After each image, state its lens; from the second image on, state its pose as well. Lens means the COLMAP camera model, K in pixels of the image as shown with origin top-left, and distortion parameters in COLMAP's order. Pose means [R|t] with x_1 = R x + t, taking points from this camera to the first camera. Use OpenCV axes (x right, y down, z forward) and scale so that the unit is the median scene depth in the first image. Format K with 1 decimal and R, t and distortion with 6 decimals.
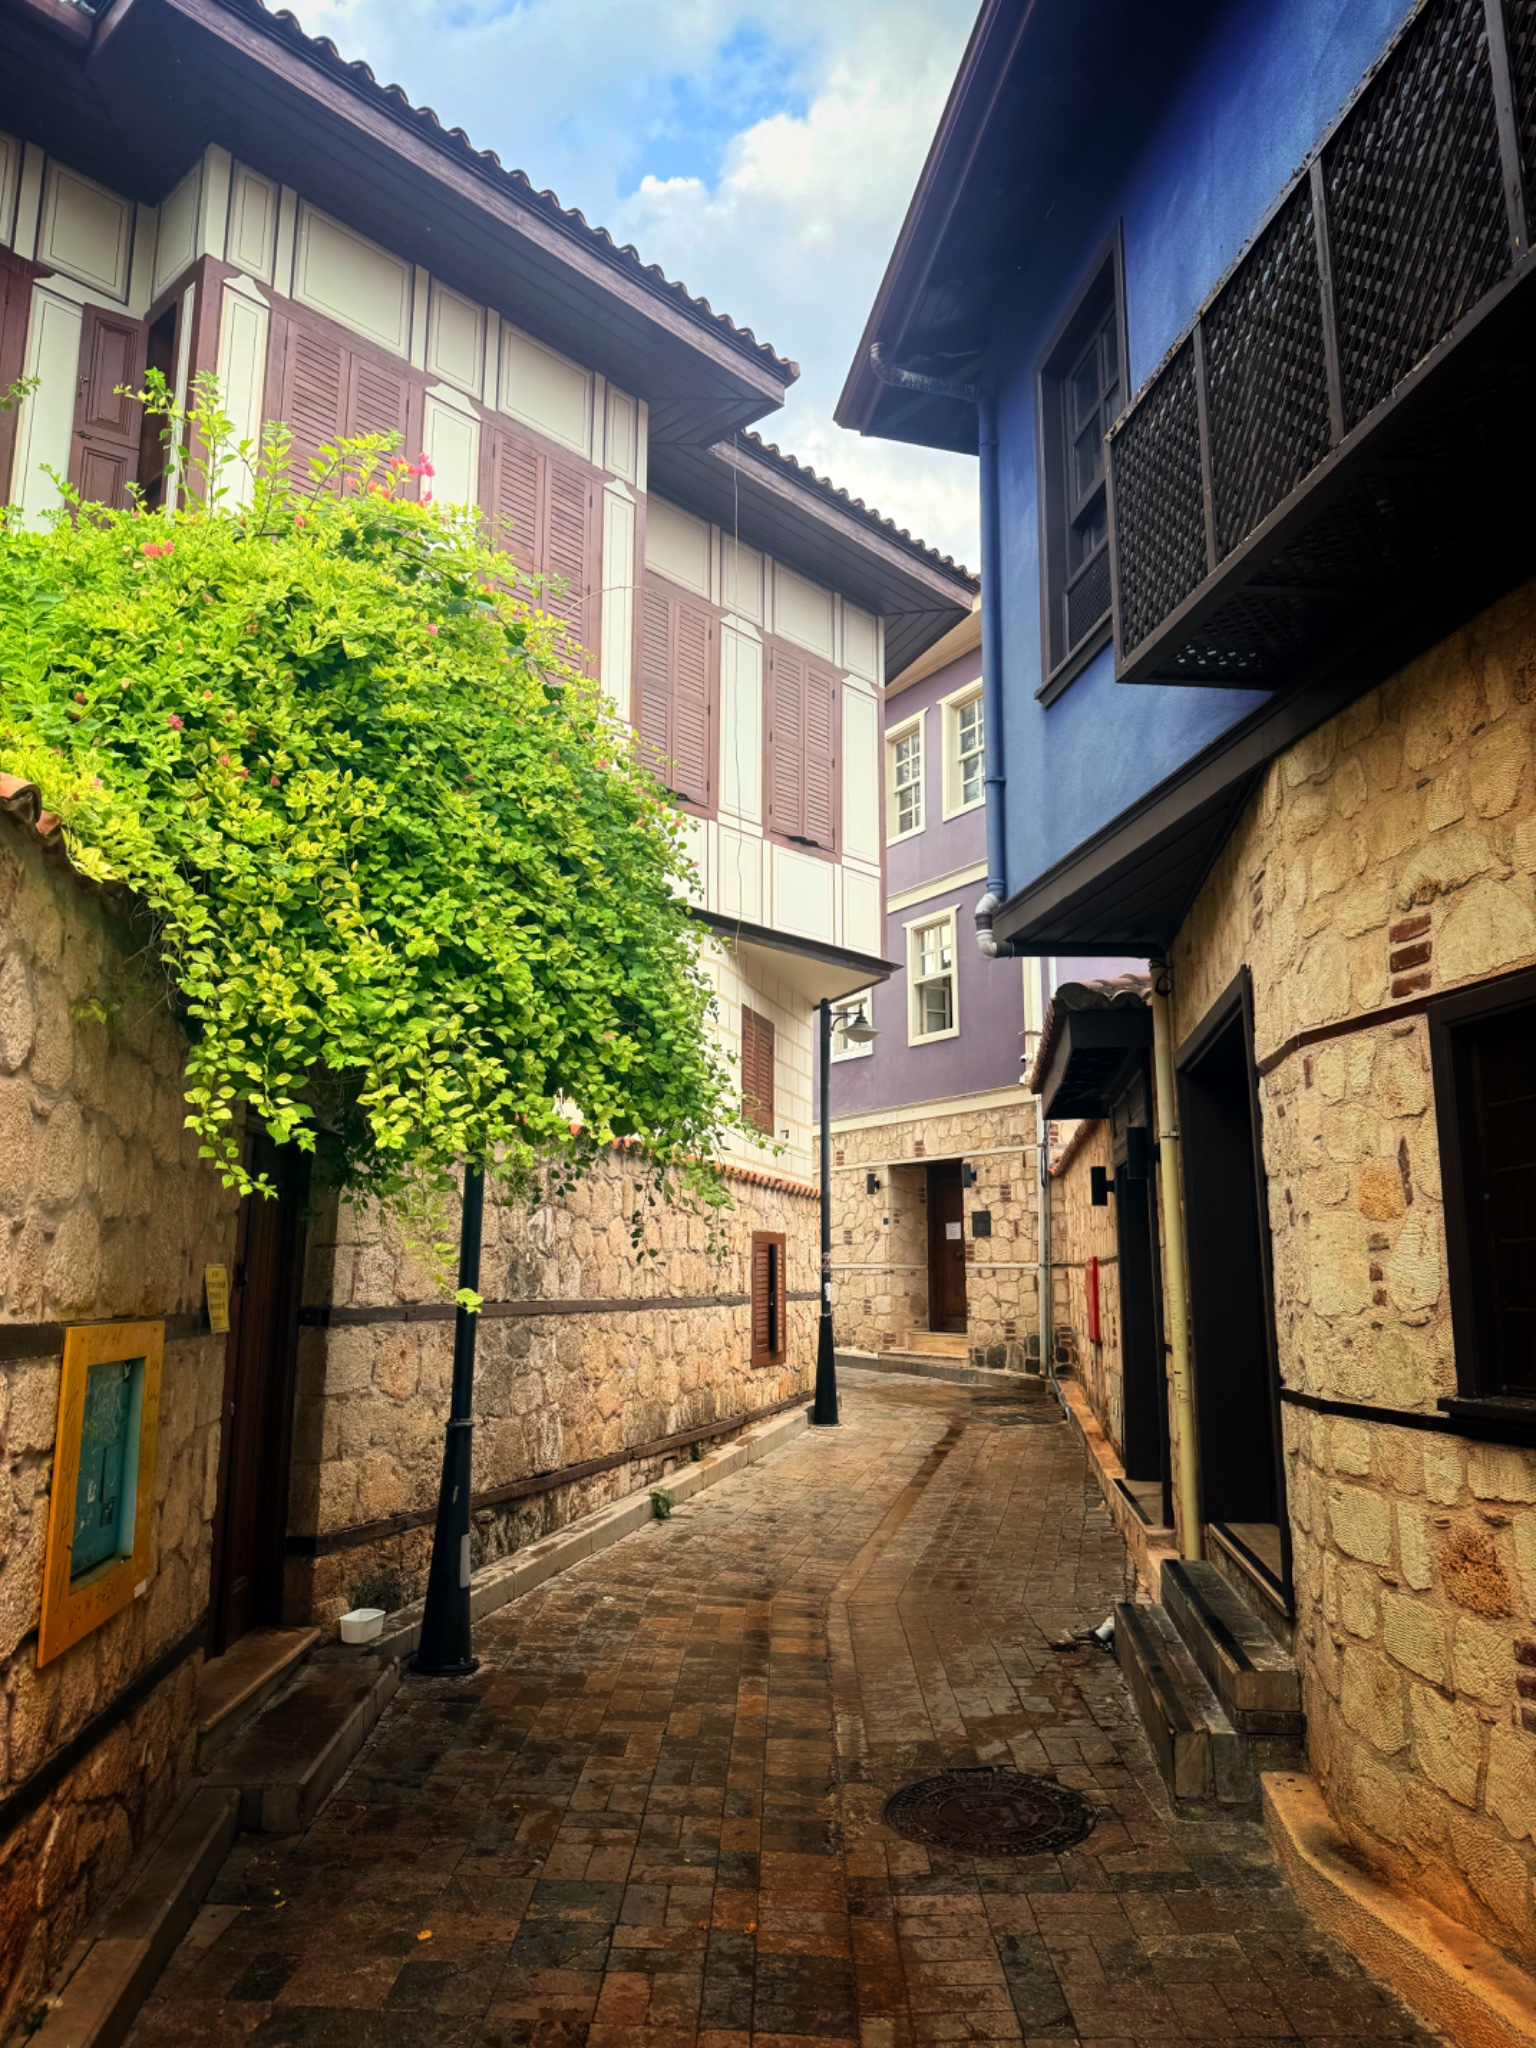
lens RADIAL K [[1424.5, 0, 760.6], [0, 1424.5, 1008.7], [0, 0, 1]] dist [0.088033, -0.001613]
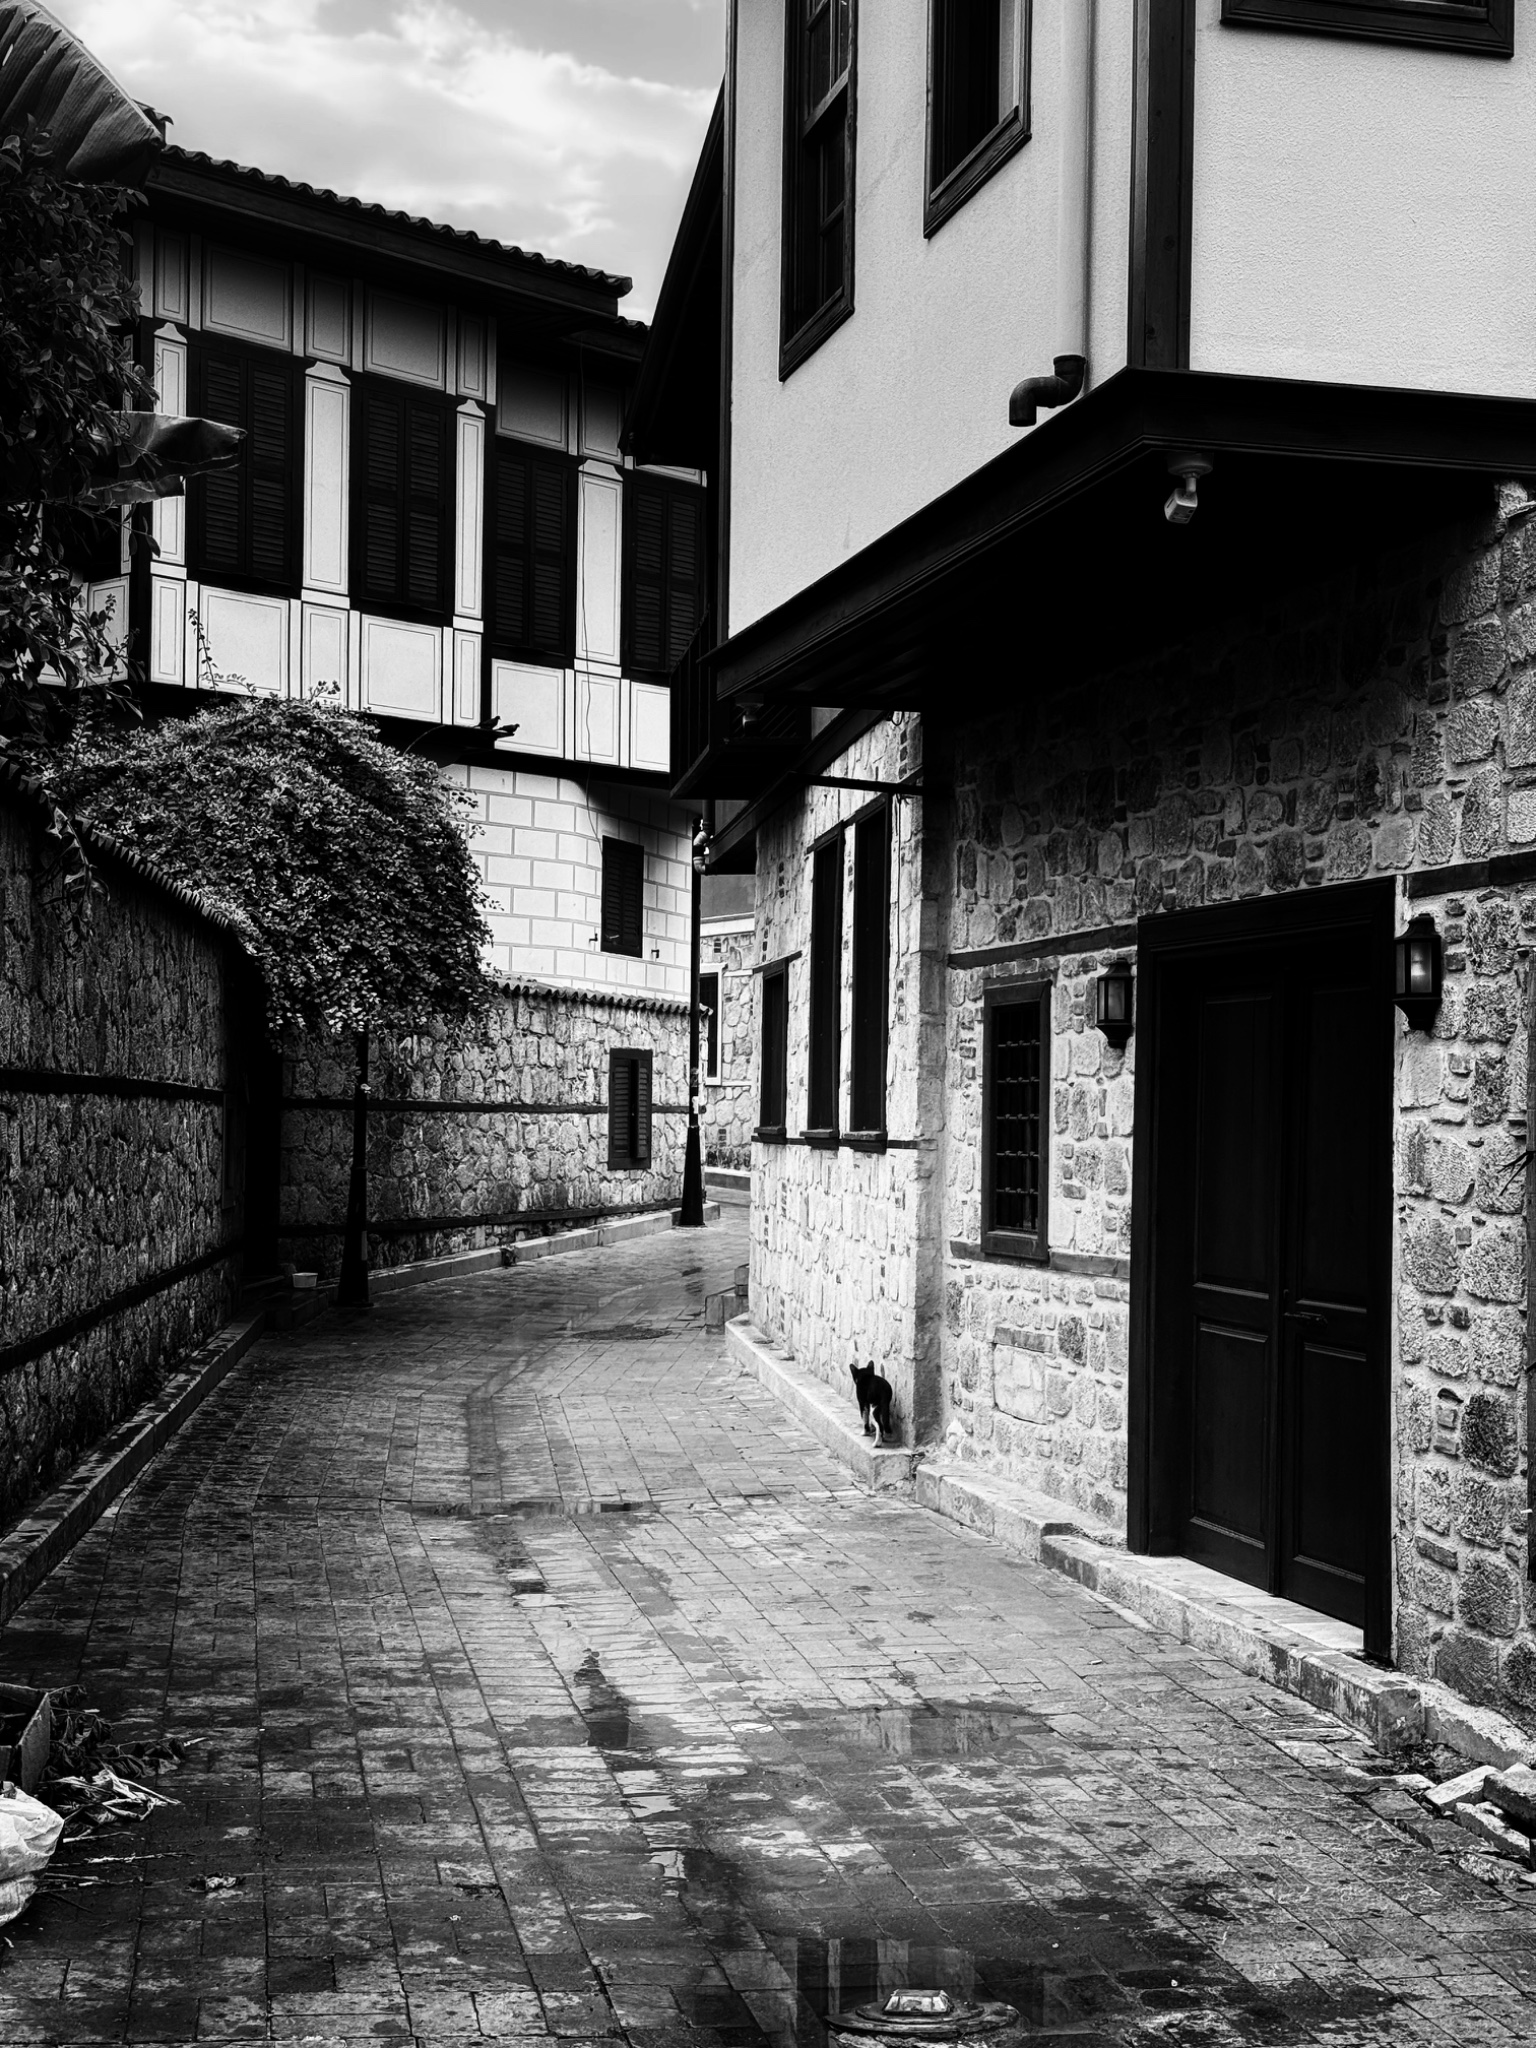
lens RADIAL K [[2854.0, 0, 771.8], [0, 2854.0, 1028.6], [0, 0, 1]] dist [0.135618, 0.000000]
pose [[0.999021, 0.006768, -0.043729, 0.264541], [0.000148, 0.987718, 0.156244, -0.249137], [0.044249, -0.156097, 0.986750, -1.426101]]
